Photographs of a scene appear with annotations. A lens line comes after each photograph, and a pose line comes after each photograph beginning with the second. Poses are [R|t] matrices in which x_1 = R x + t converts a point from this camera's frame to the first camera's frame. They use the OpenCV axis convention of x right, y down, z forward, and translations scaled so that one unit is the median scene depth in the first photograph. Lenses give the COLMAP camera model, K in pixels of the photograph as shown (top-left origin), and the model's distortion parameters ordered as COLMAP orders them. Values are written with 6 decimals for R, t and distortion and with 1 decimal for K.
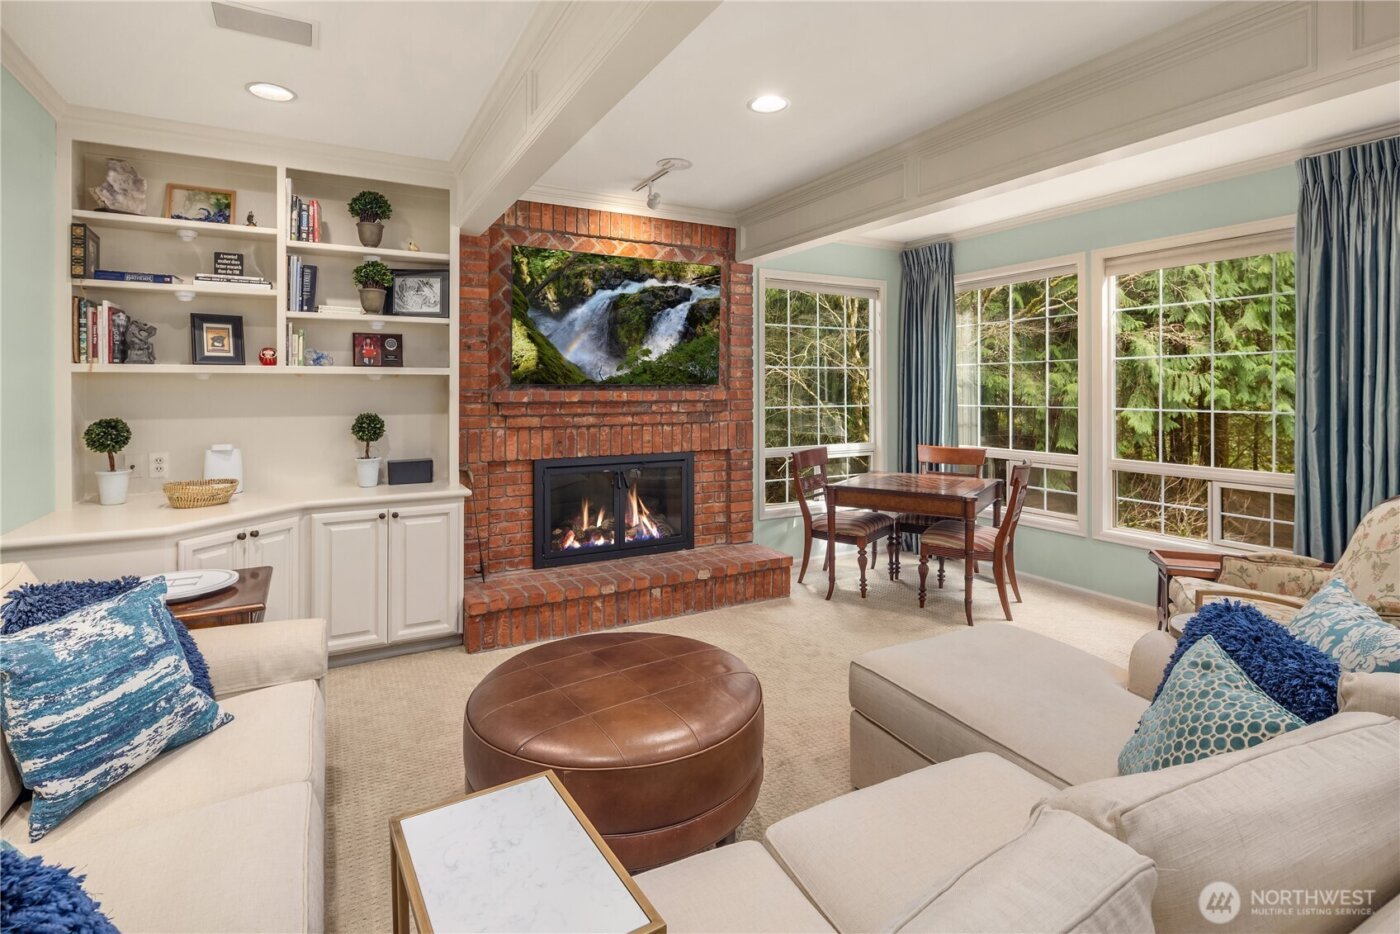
lens RADIAL K [[698.6, 0, 722.0], [0, 698.6, 383.1], [0, 0, 1]] dist [-0.000278, -0.002288]
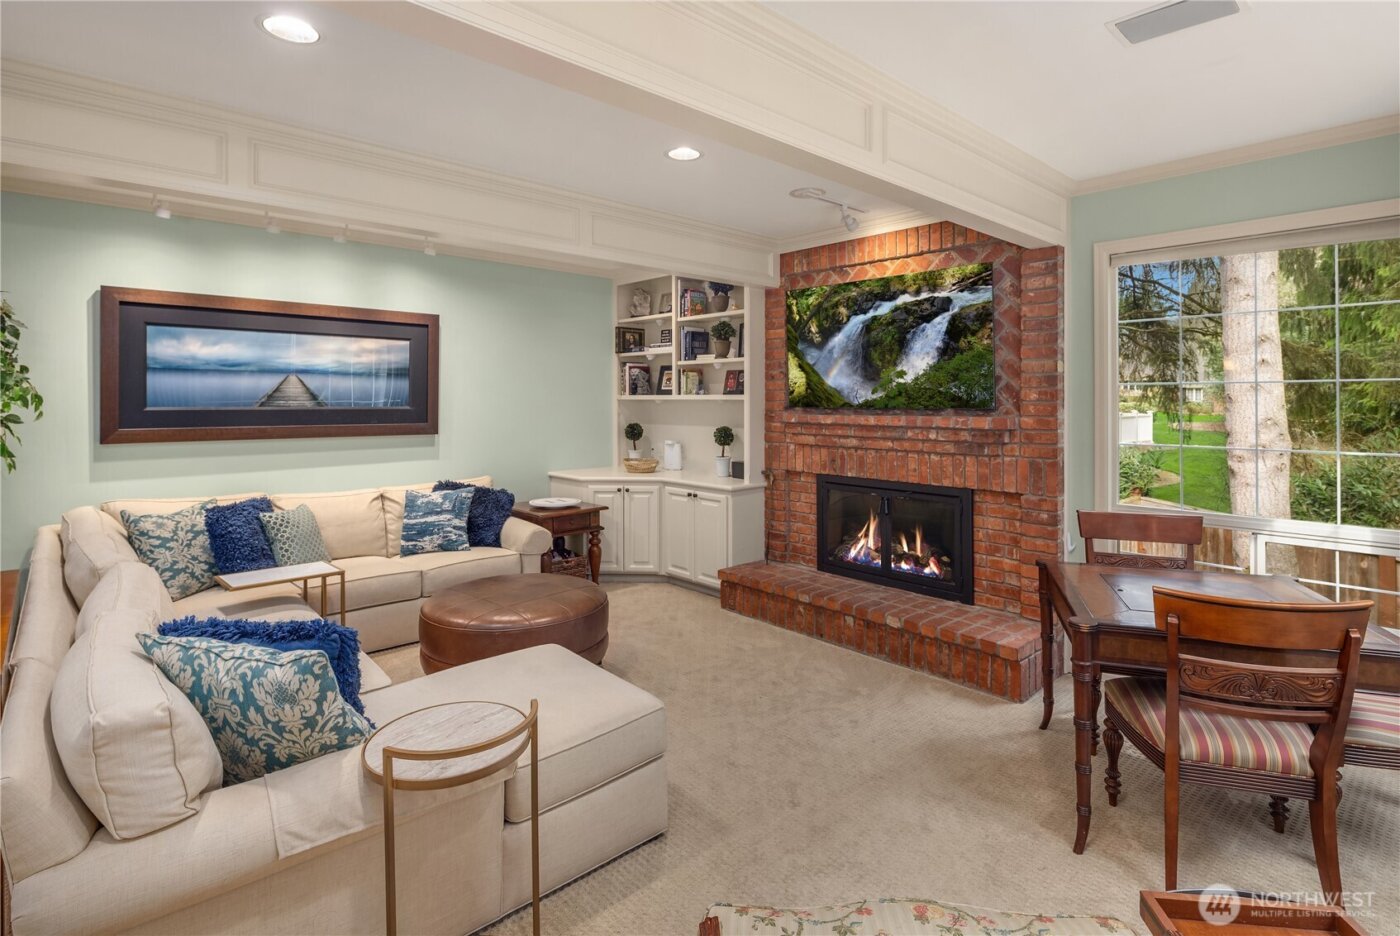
lens RADIAL K [[698.6, 0, 685.6], [0, 698.6, 390.8], [0, 0, 1]] dist [-0.000278, -0.002288]
pose [[0.194895, -0.008876, -0.980784, 0.783013], [0.008486, 0.999937, -0.007363, -0.017478], [0.980787, -0.006887, 0.194958, 0.552966]]
